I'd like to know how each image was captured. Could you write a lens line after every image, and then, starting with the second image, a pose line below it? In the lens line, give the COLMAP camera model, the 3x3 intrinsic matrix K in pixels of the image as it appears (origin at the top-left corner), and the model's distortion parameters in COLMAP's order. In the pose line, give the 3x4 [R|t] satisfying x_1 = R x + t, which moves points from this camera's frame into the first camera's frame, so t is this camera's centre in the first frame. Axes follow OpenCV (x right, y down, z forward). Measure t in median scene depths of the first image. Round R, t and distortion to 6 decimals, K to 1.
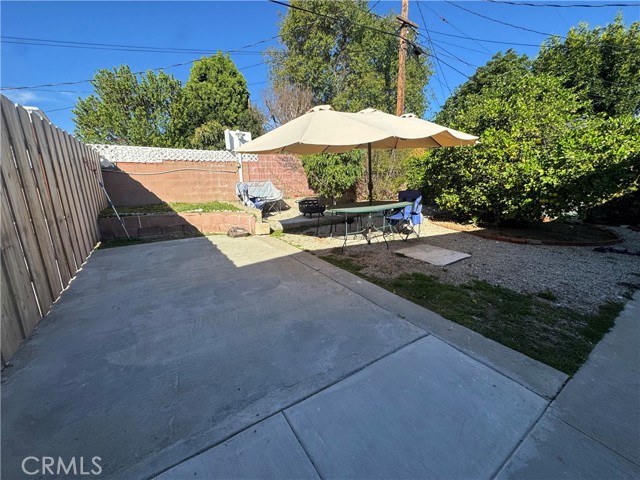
lens RADIAL K [[255.1, 0, 318.3], [0, 255.1, 243.0], [0, 0, 1]] dist [-0.003379, -0.000307]
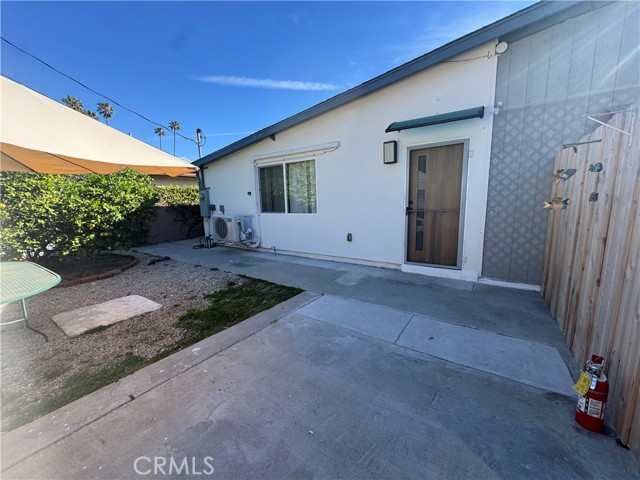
lens RADIAL K [[255.1, 0, 318.8], [0, 255.1, 239.8], [0, 0, 1]] dist [-0.003379, -0.000307]
pose [[-0.391080, -0.122441, 0.912176, -0.771637], [0.243284, 0.942105, 0.230763, -0.296237], [-0.887620, 0.312164, -0.338651, 0.967842]]
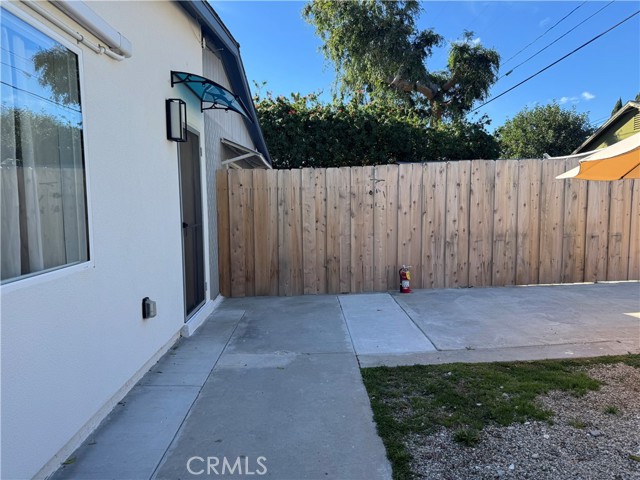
lens RADIAL K [[447.5, 0, 321.7], [0, 447.5, 240.9], [0, 0, 1]] dist [-0.010010, -0.006967]
pose [[-0.516771, 0.095754, -0.850752, 1.864961], [-0.176577, 0.960438, 0.215357, -0.362399], [0.837716, 0.261514, -0.479419, 1.093964]]
